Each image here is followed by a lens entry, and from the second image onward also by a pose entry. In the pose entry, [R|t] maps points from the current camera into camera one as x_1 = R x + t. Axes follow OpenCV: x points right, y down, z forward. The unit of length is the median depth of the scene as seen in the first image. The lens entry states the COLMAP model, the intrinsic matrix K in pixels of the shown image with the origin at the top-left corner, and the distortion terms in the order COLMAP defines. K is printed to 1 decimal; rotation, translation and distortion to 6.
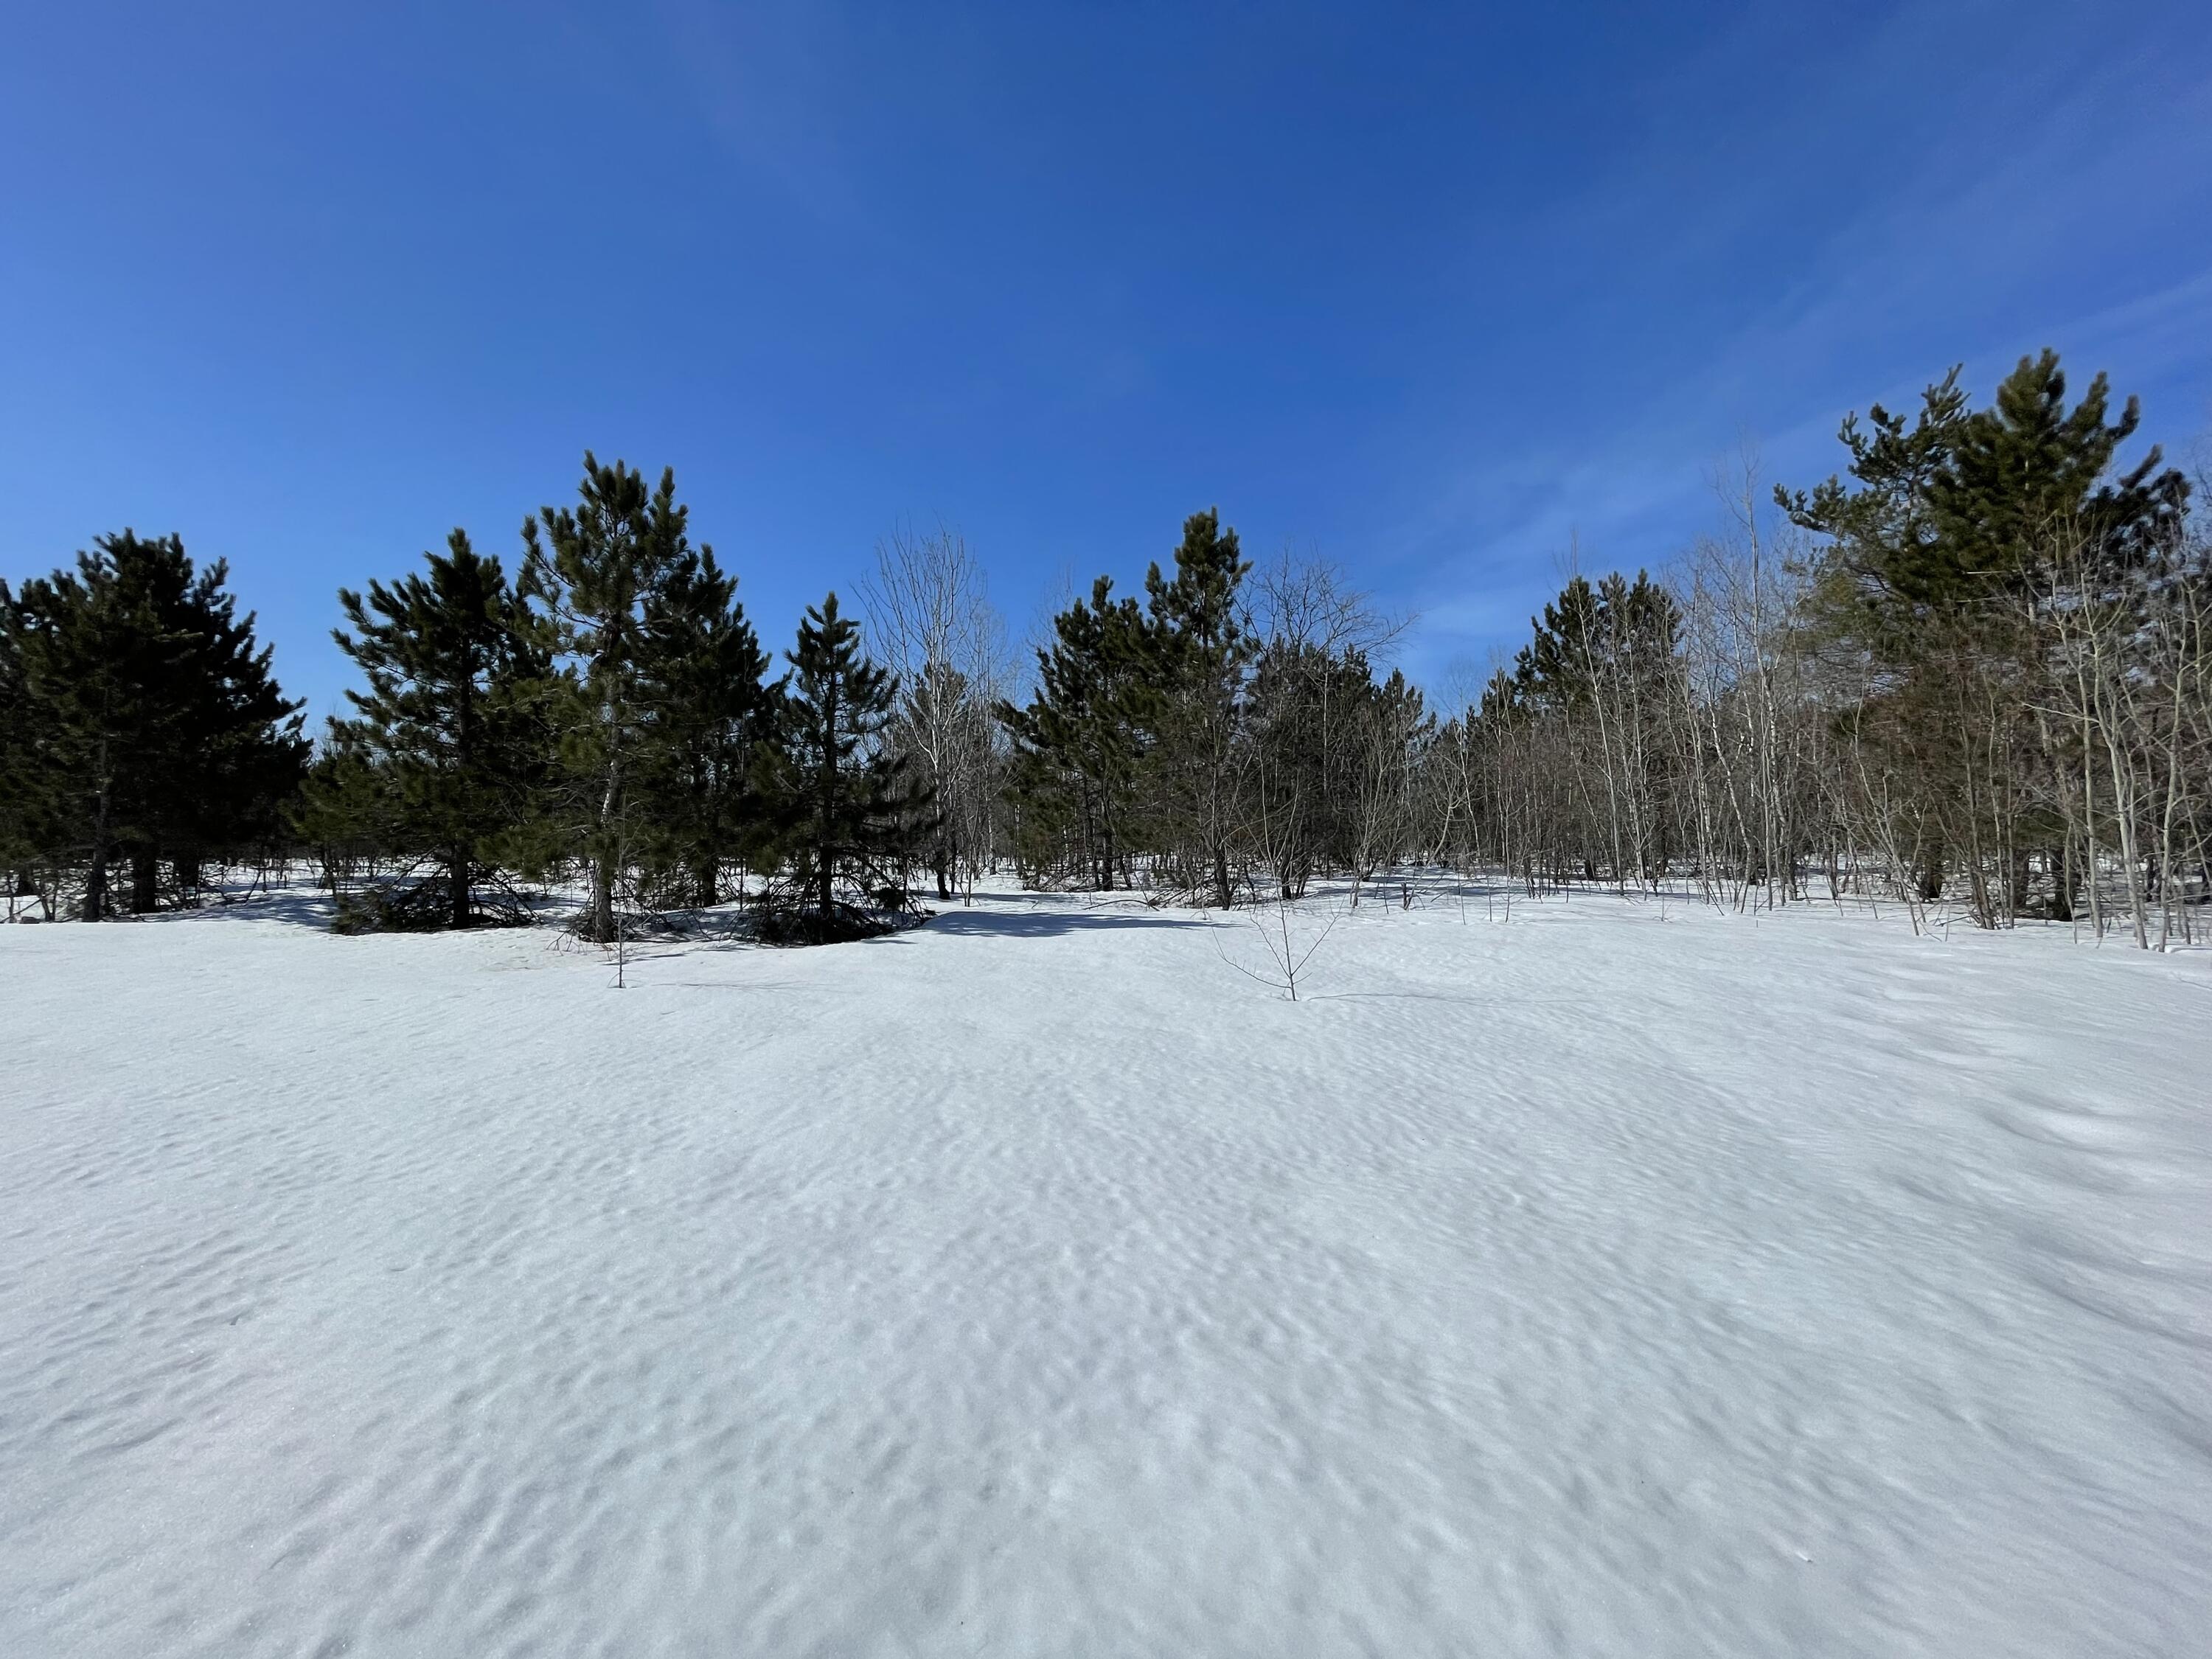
lens RADIAL K [[890.7, 0, 1098.3], [0, 890.7, 834.3], [0, 0, 1]] dist [-0.000039, -0.000534]
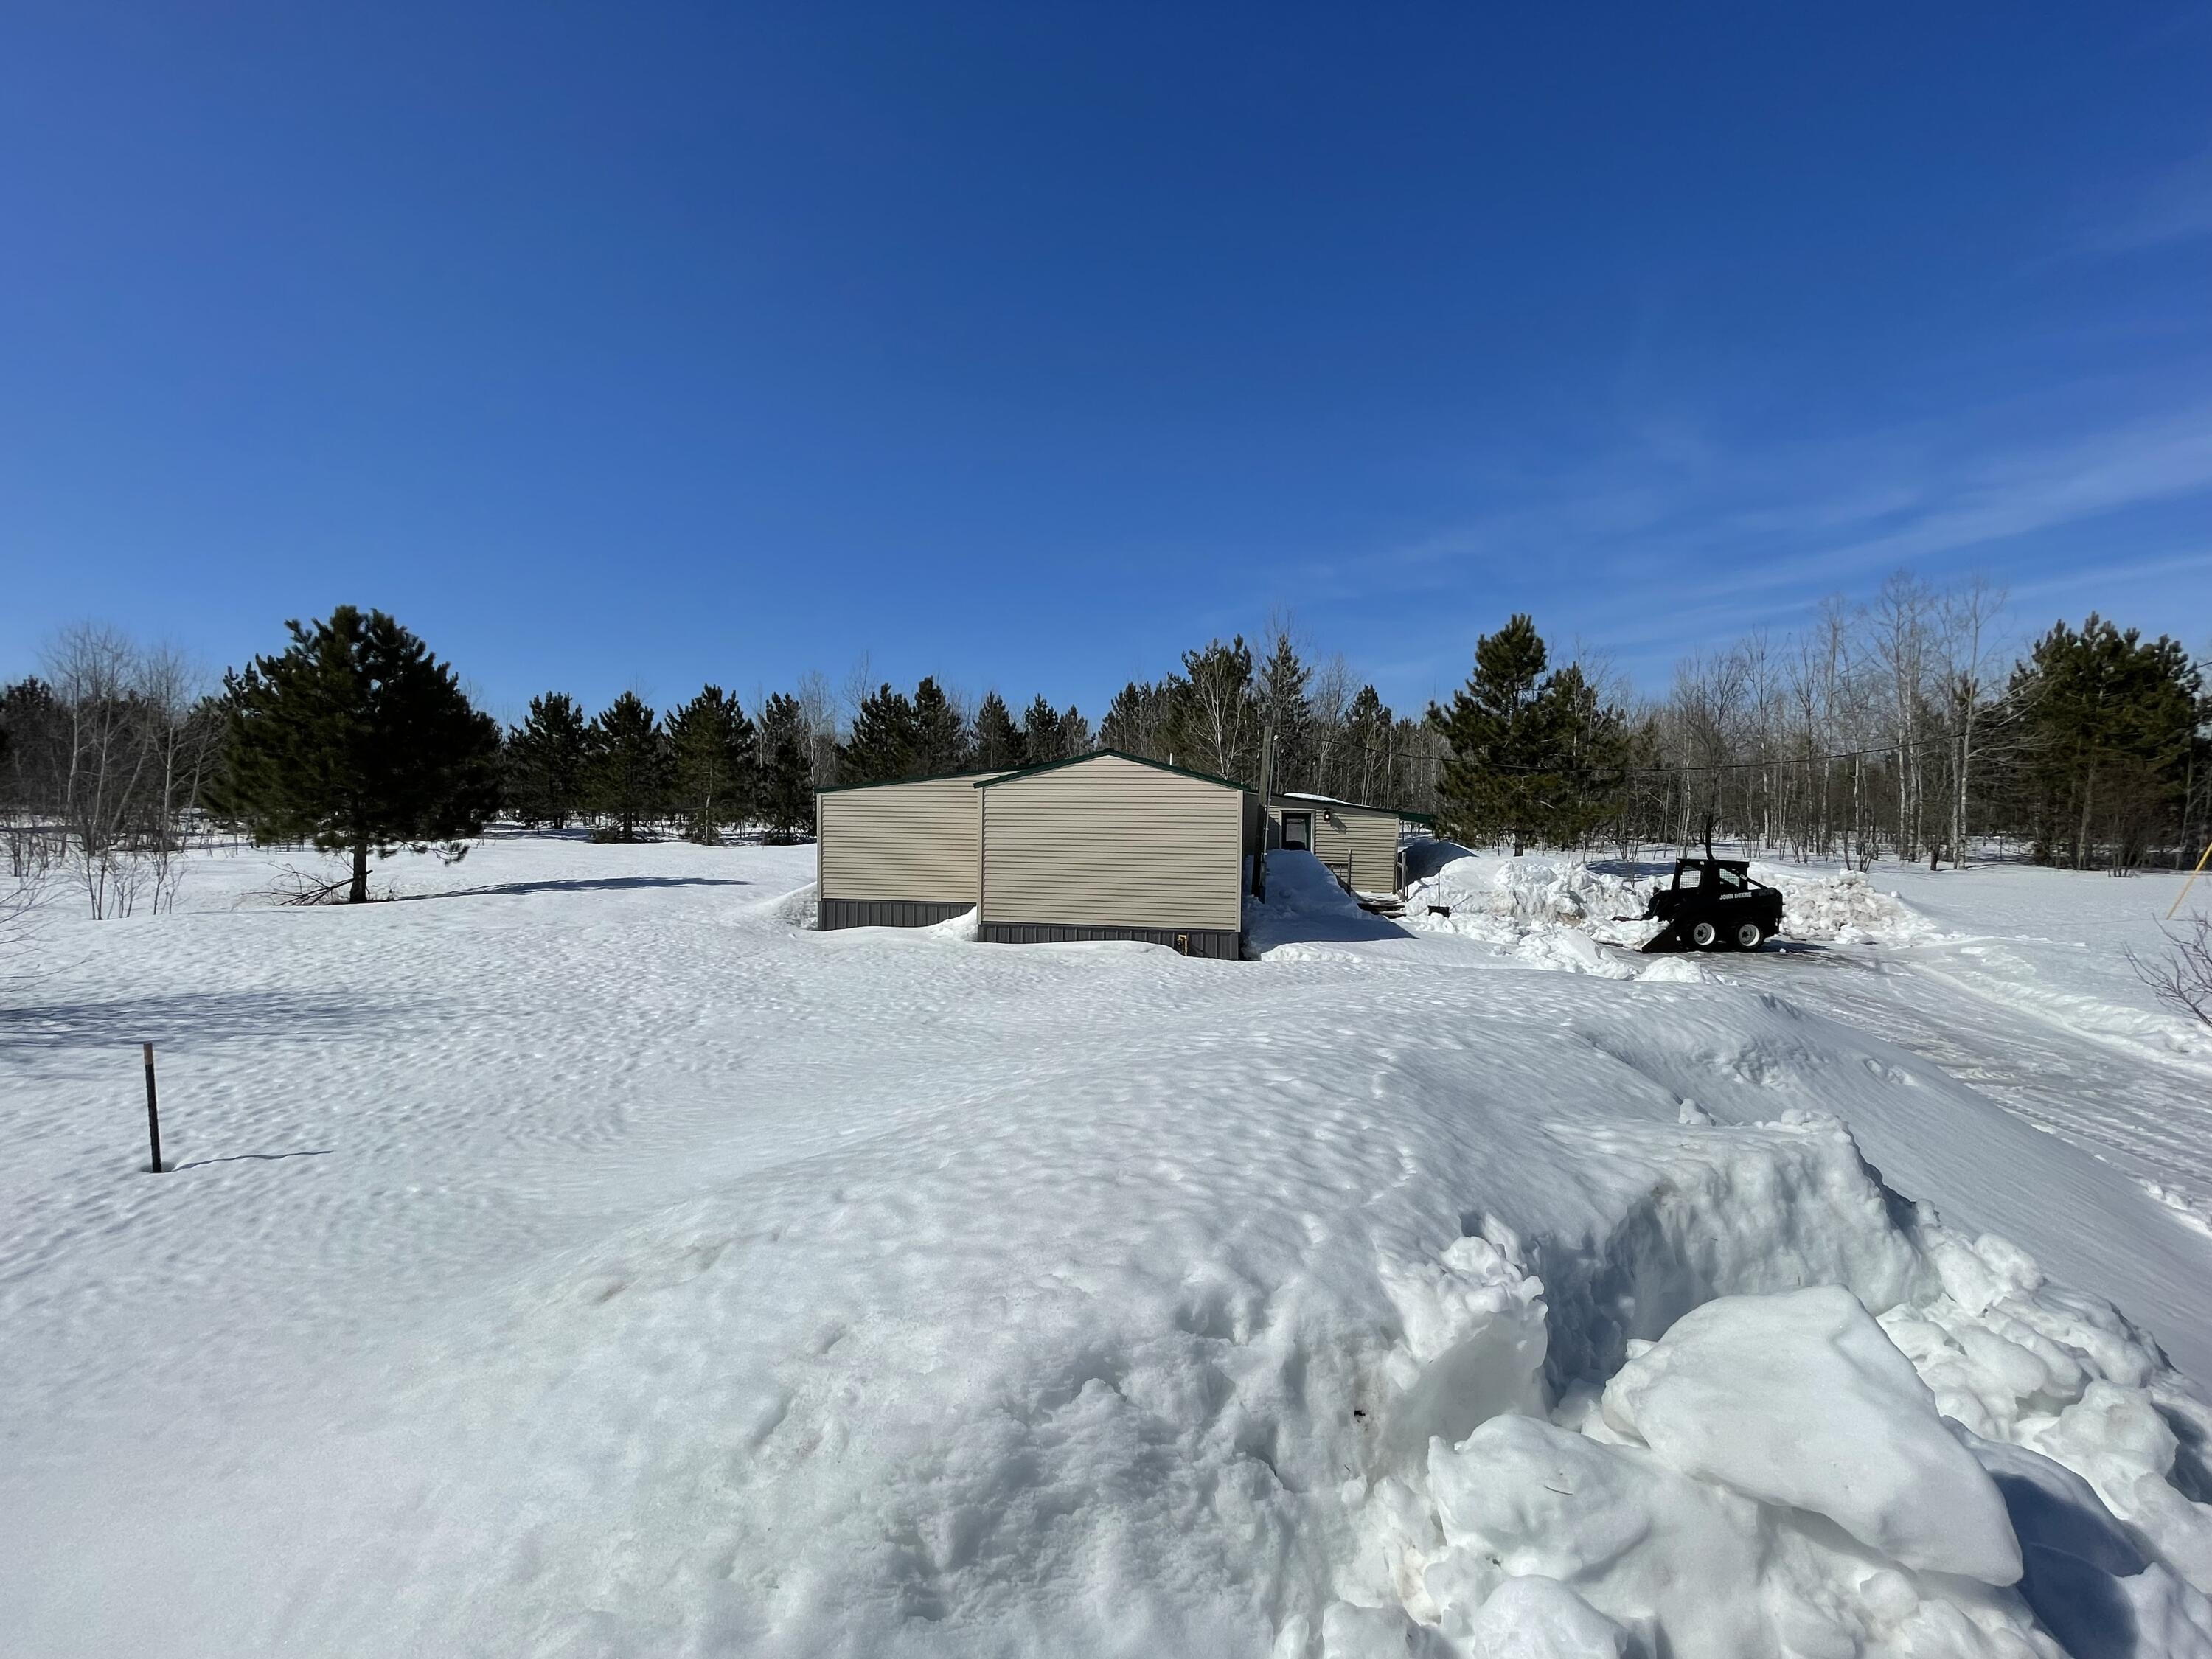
lens RADIAL K [[890.7, 0, 1099.3], [0, 890.7, 817.0], [0, 0, 1]] dist [-0.000039, -0.000534]
pose [[0.973850, 0.016189, 0.226615, 0.055575], [-0.022597, 0.999414, 0.025709, -0.094719], [-0.226066, -0.030157, 0.973645, -2.530662]]
